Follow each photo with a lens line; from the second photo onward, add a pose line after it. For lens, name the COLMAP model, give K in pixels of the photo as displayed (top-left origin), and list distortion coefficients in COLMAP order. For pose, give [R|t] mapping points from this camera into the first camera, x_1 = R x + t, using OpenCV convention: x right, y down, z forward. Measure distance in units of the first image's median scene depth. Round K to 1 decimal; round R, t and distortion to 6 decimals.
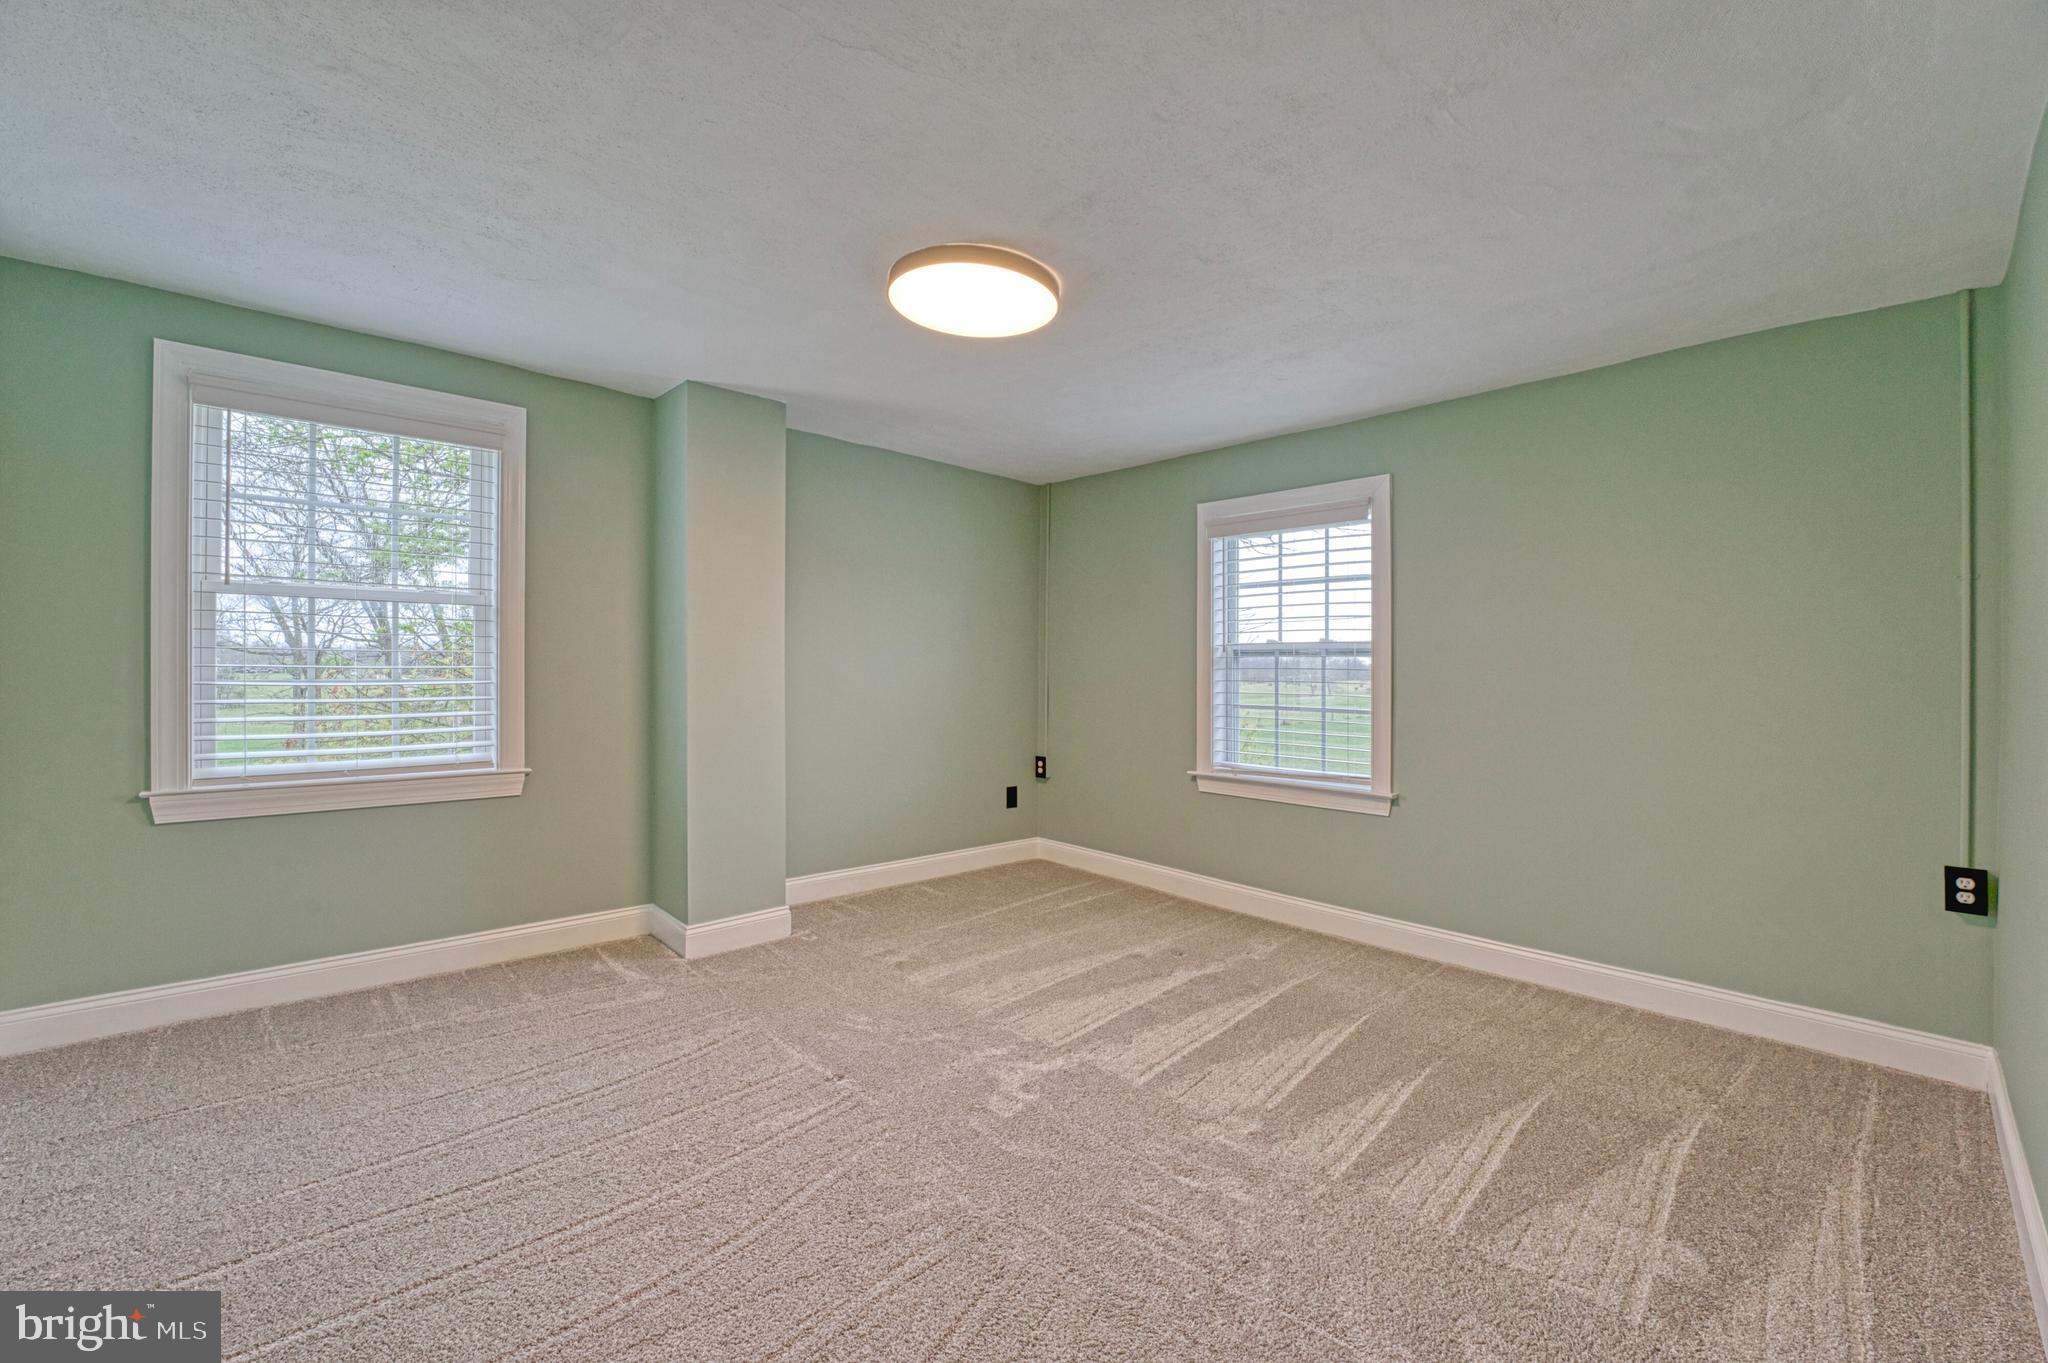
lens RADIAL K [[829.5, 0, 1032.6], [0, 829.5, 673.4], [0, 0, 1]] dist [-0.023200, 0.000023]
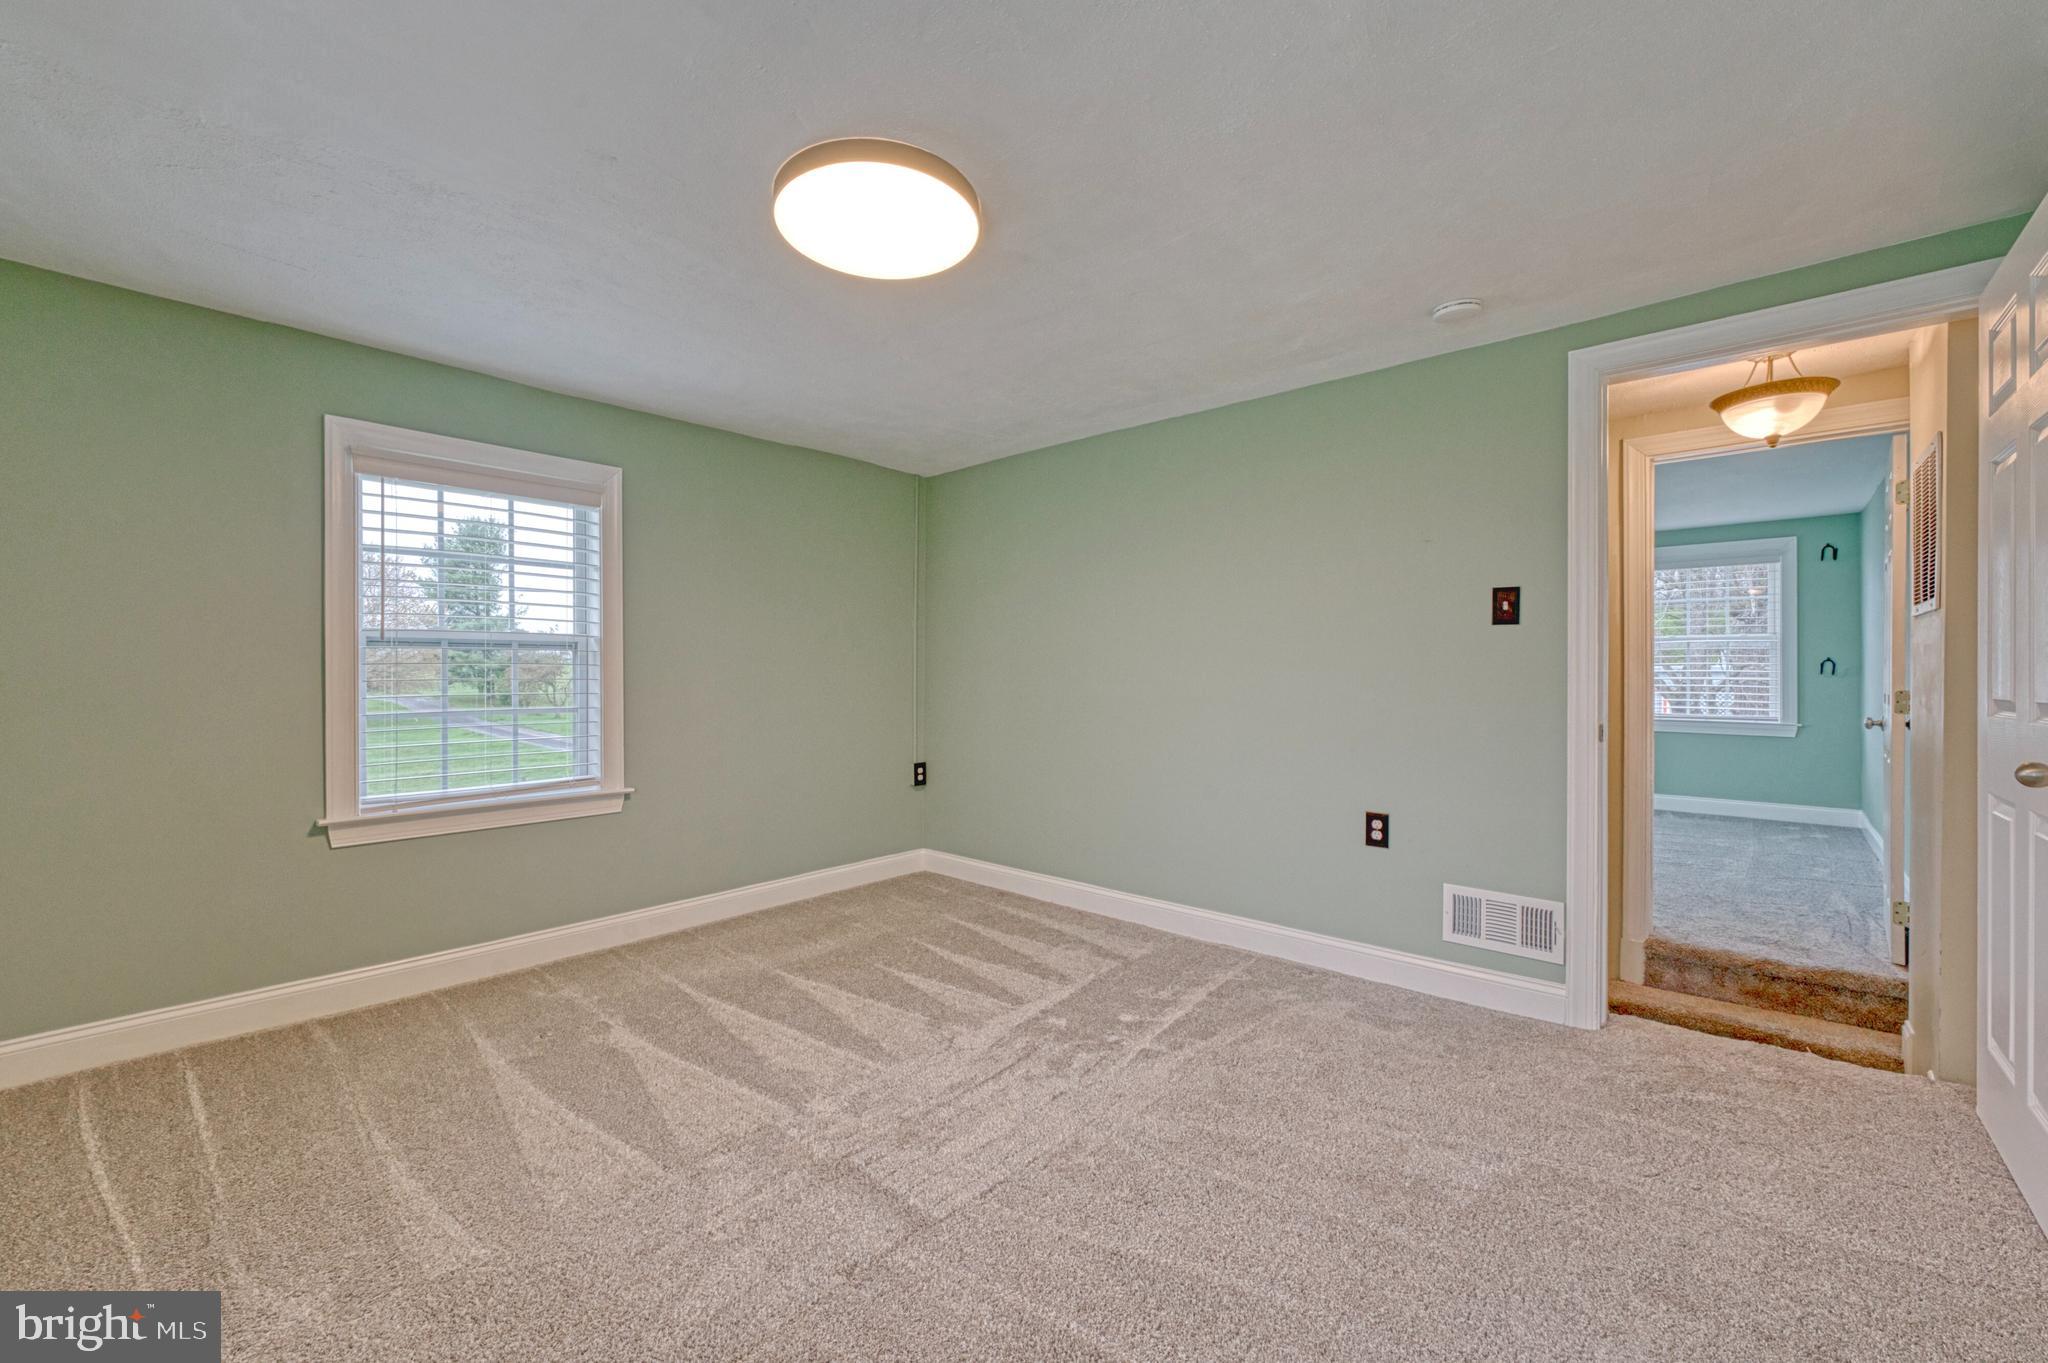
lens RADIAL K [[839.6, 0, 1016.8], [0, 839.6, 683.7], [0, 0, 1]] dist [-0.024492, 0.000153]
pose [[-0.093815, -0.033205, 0.995036, -0.613350], [-0.000584, 0.999445, 0.033297, -0.015731], [-0.995589, 0.002543, -0.093782, 0.618800]]
